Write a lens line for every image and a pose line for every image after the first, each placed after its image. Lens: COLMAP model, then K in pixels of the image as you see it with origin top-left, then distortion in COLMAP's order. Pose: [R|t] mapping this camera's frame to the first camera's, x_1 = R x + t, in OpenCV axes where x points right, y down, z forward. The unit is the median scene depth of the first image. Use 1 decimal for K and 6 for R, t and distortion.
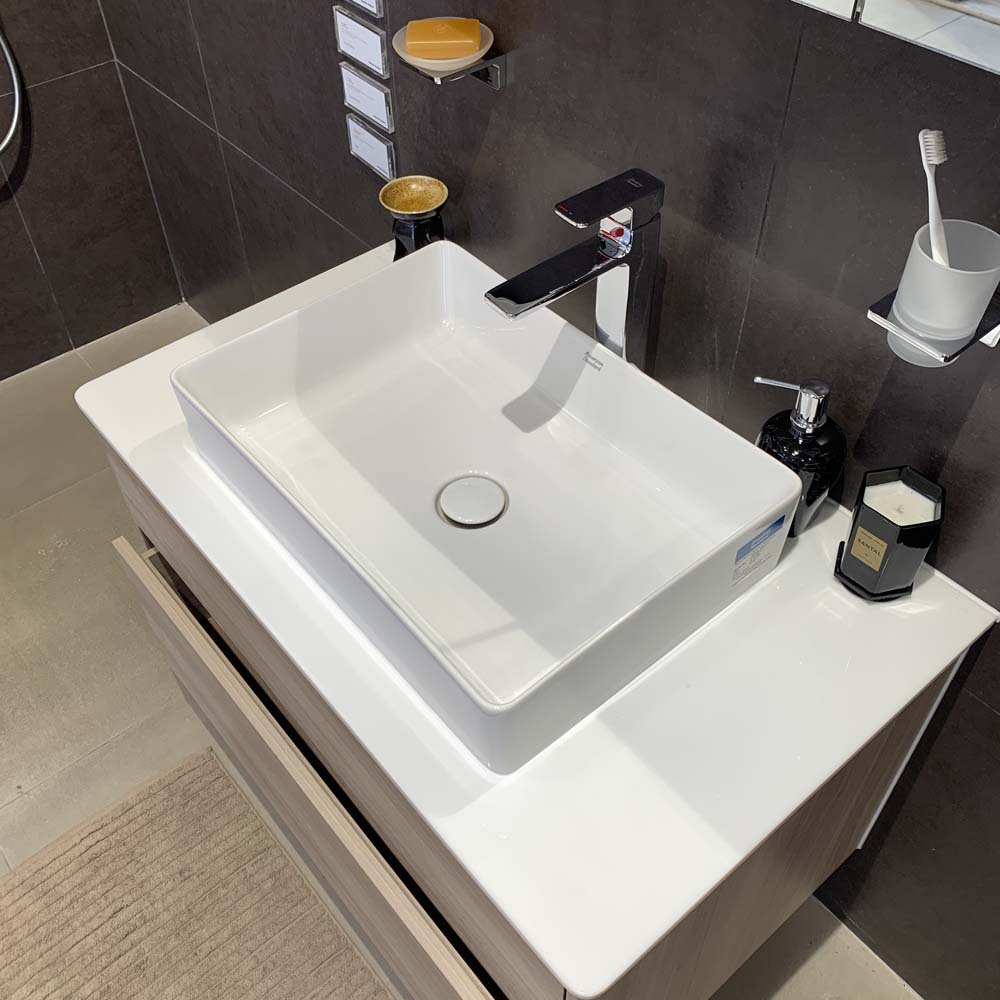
lens RADIAL K [[1014.6, 0, 501.2], [0, 1014.6, 490.1], [0, 0, 1]] dist [0.047189, -0.119527]
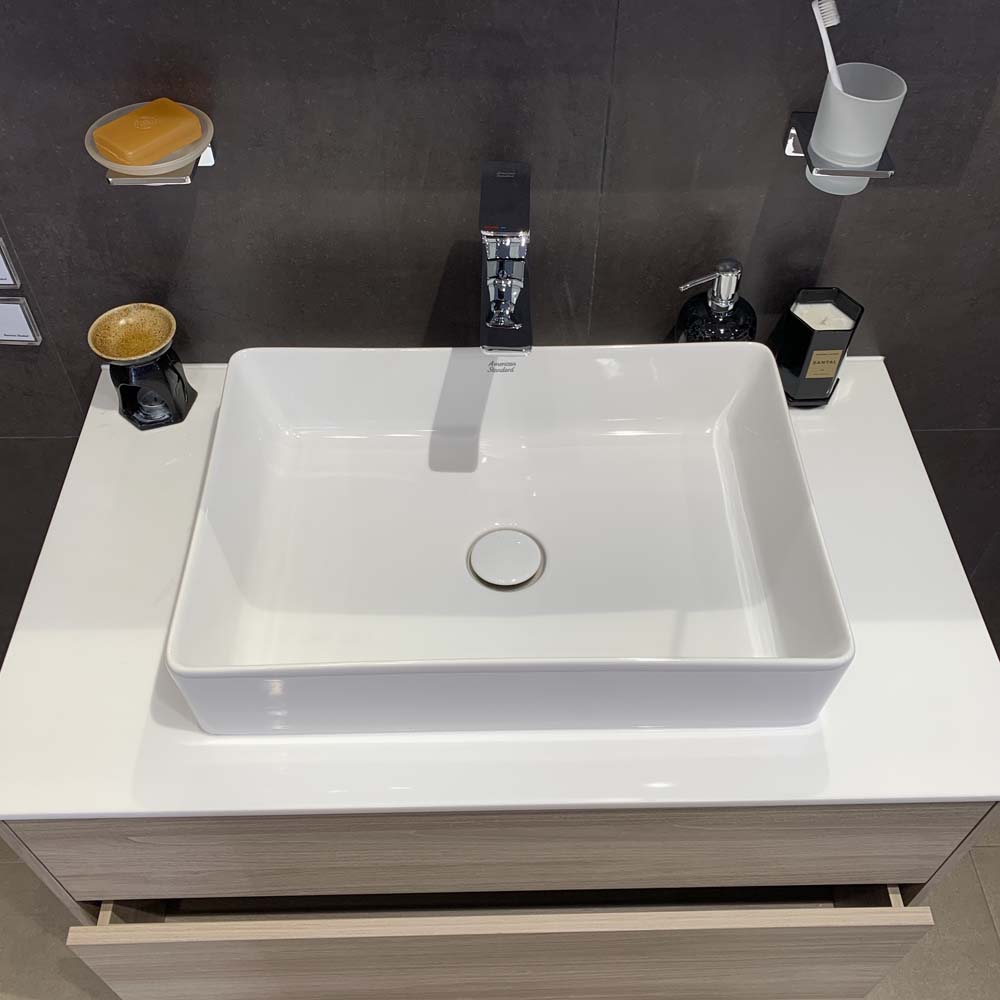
lens RADIAL K [[1014.6, 0, 501.2], [0, 1014.6, 490.1], [0, 0, 1]] dist [0.047189, -0.119527]
pose [[0.626414, -0.572218, 0.529313, -0.475415], [0.556196, 0.803871, 0.210802, -0.231969], [-0.546124, 0.162353, 0.821821, 0.229659]]
